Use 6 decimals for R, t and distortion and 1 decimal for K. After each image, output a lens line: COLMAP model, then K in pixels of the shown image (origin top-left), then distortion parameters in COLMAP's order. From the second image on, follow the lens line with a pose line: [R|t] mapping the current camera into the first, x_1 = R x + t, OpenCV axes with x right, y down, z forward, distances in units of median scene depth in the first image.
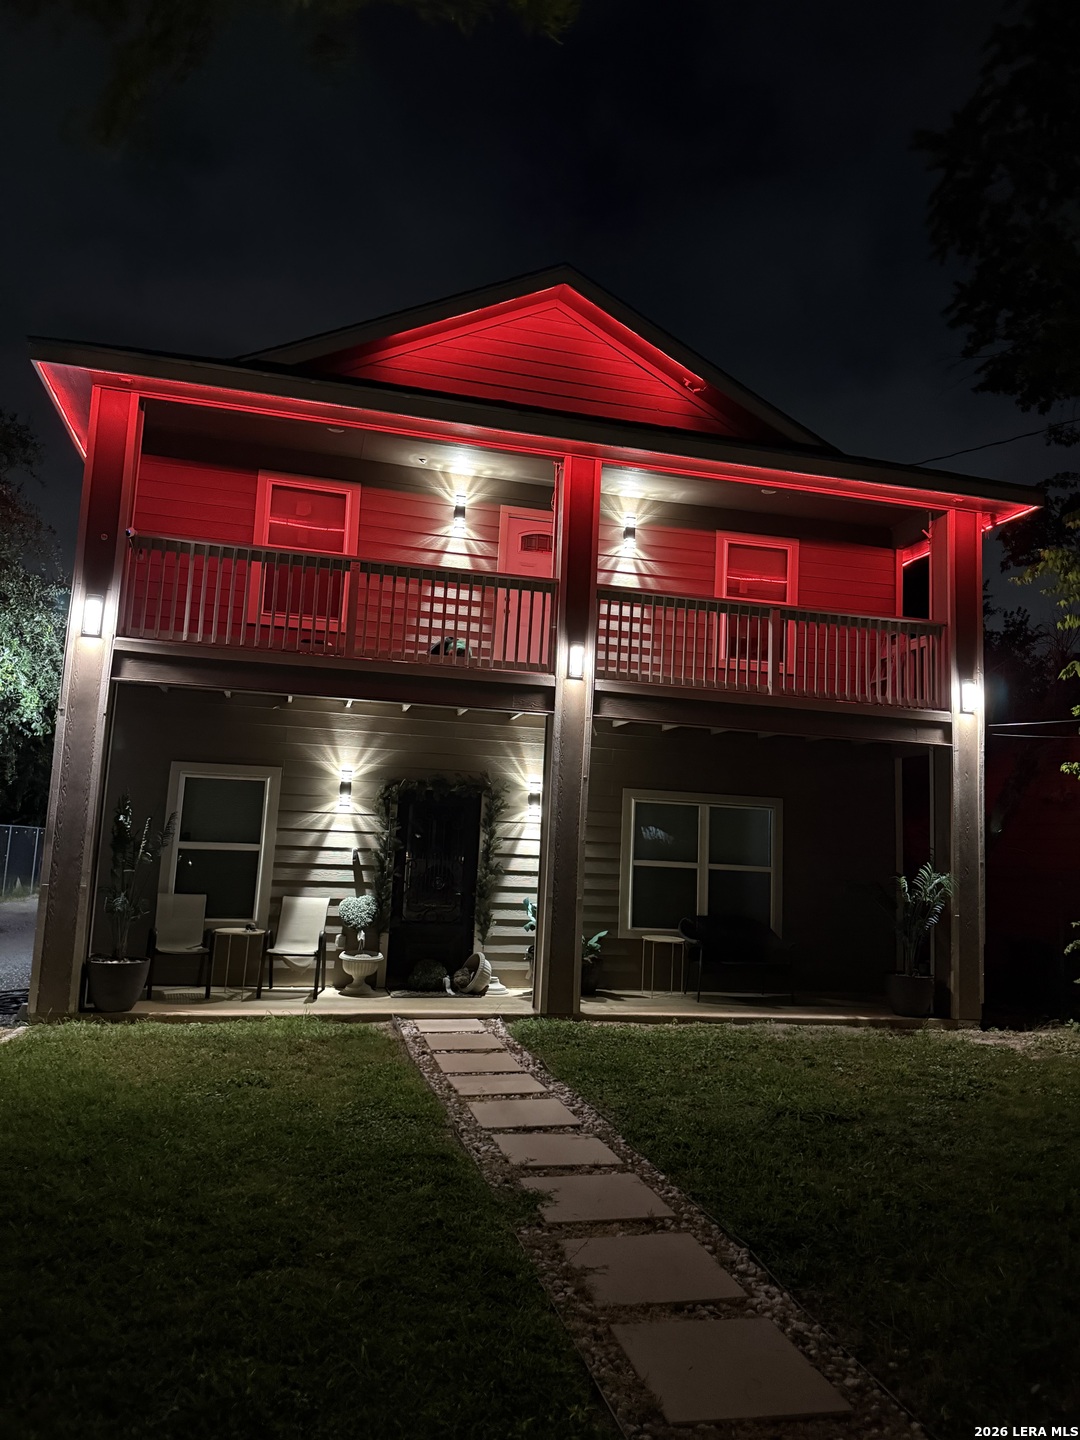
lens RADIAL K [[1007.5, 0, 540.0], [0, 1007.5, 720.0], [0, 0, 1]] dist [0.164997, -0.347852]
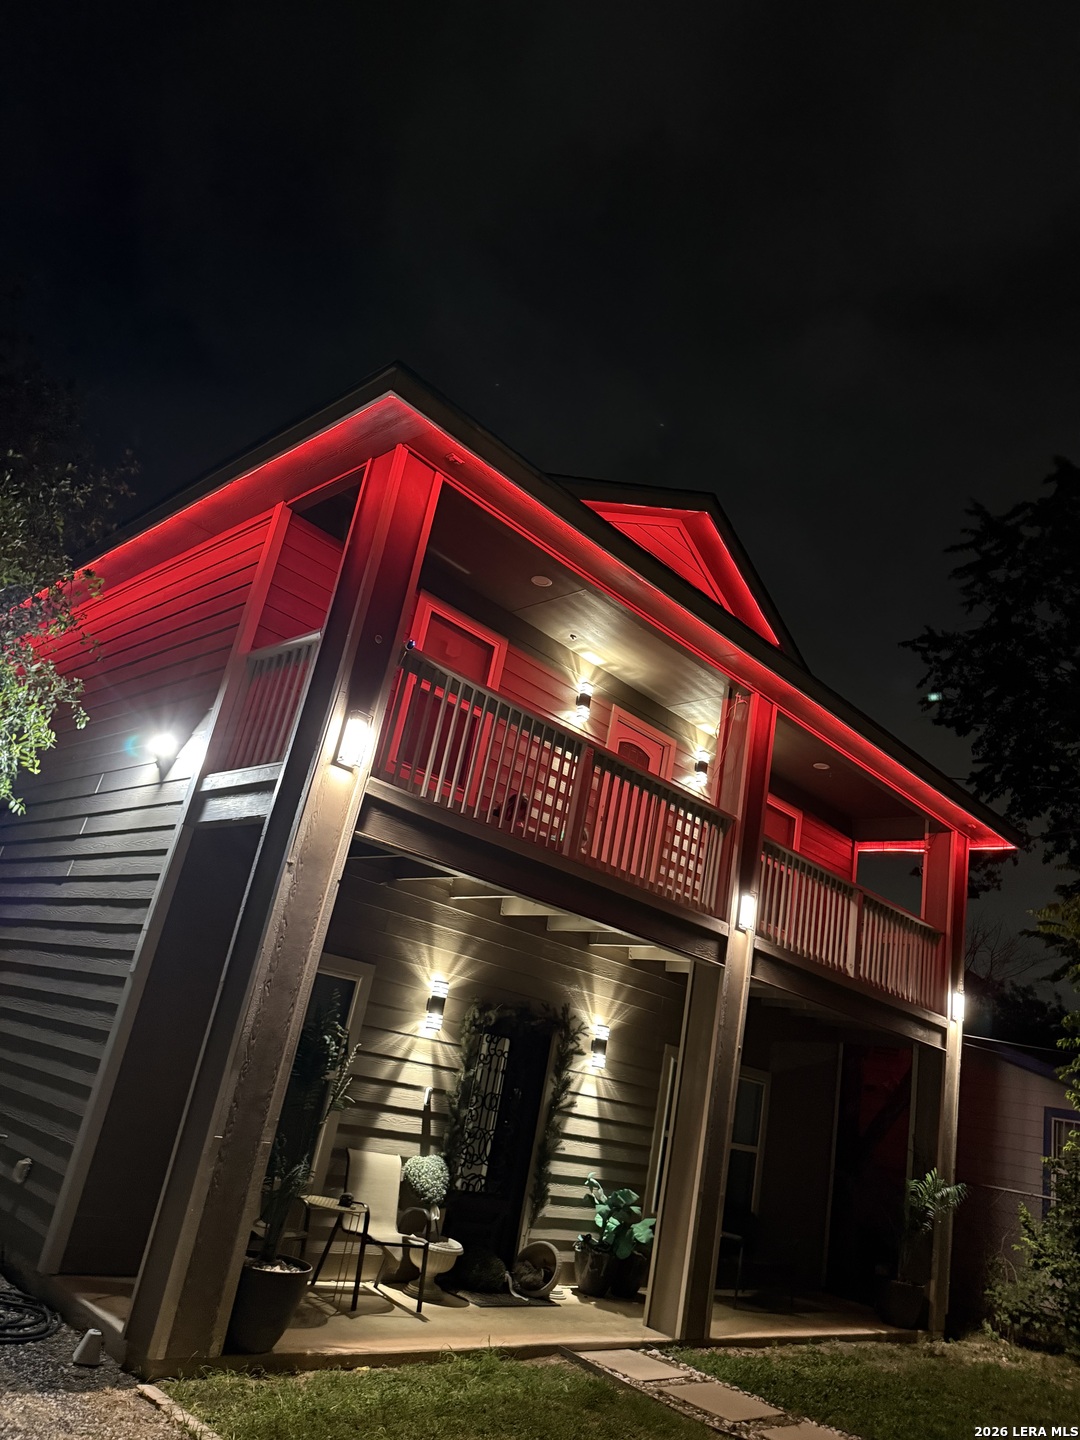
lens RADIAL K [[1007.5, 0, 540.0], [0, 1007.5, 720.0], [0, 0, 1]] dist [0.164997, -0.347852]
pose [[0.838987, 0.279679, 0.466777, -0.550705], [-0.203895, 0.956889, -0.206857, 0.003593], [-0.504507, 0.078377, 0.859843, 0.271337]]
